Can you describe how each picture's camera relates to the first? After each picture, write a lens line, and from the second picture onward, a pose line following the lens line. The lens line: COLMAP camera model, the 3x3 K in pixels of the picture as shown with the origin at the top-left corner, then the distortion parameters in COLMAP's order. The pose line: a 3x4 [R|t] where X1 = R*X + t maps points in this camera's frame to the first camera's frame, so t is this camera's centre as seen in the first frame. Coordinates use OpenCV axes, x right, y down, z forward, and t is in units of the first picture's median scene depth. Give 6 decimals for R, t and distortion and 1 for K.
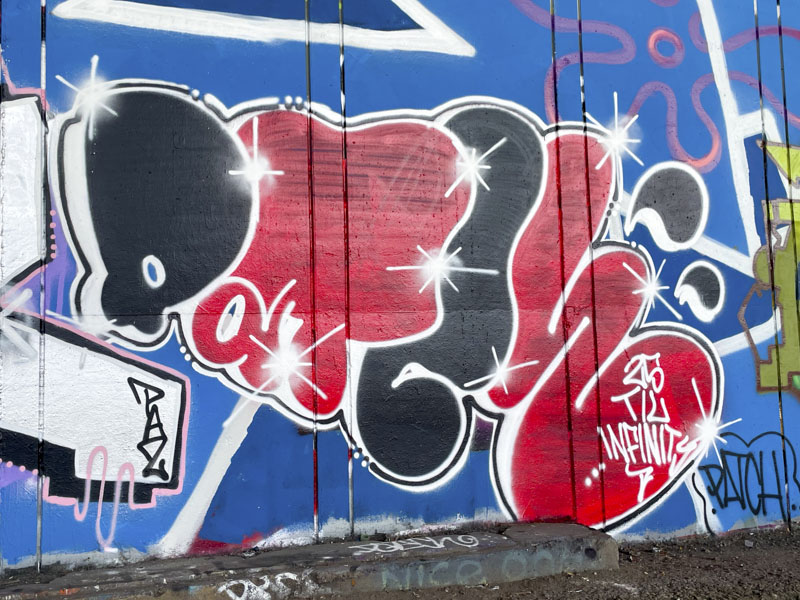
lens RADIAL K [[801.7, 0, 399.9], [0, 801.7, 295.8], [0, 0, 1]] dist [0.050472, 0.000000]
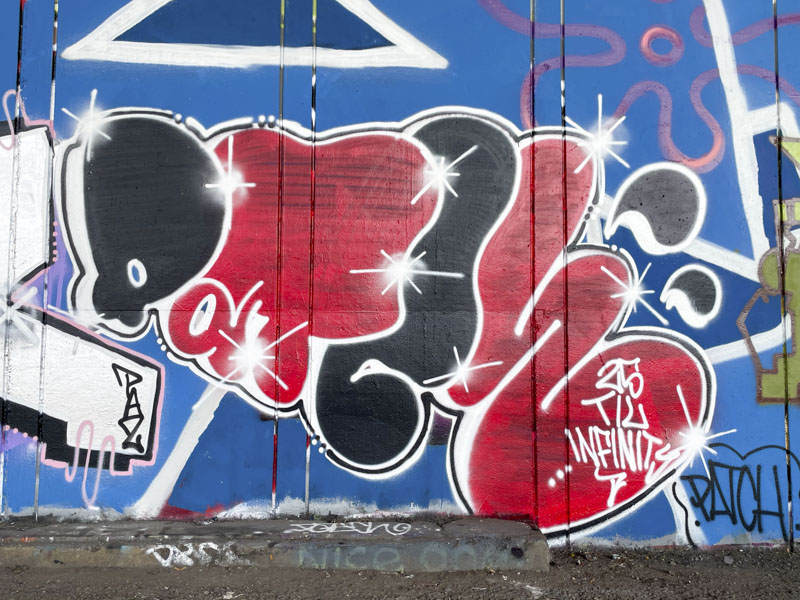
lens RADIAL K [[719.1, 0, 400.9], [0, 719.1, 305.3], [0, 0, 1]] dist [0.056937, -0.026761]
pose [[0.965784, 0.016406, -0.258830, 0.301246], [-0.012495, 0.999782, 0.016747, -0.005453], [0.259048, -0.012940, 0.965778, 0.080500]]
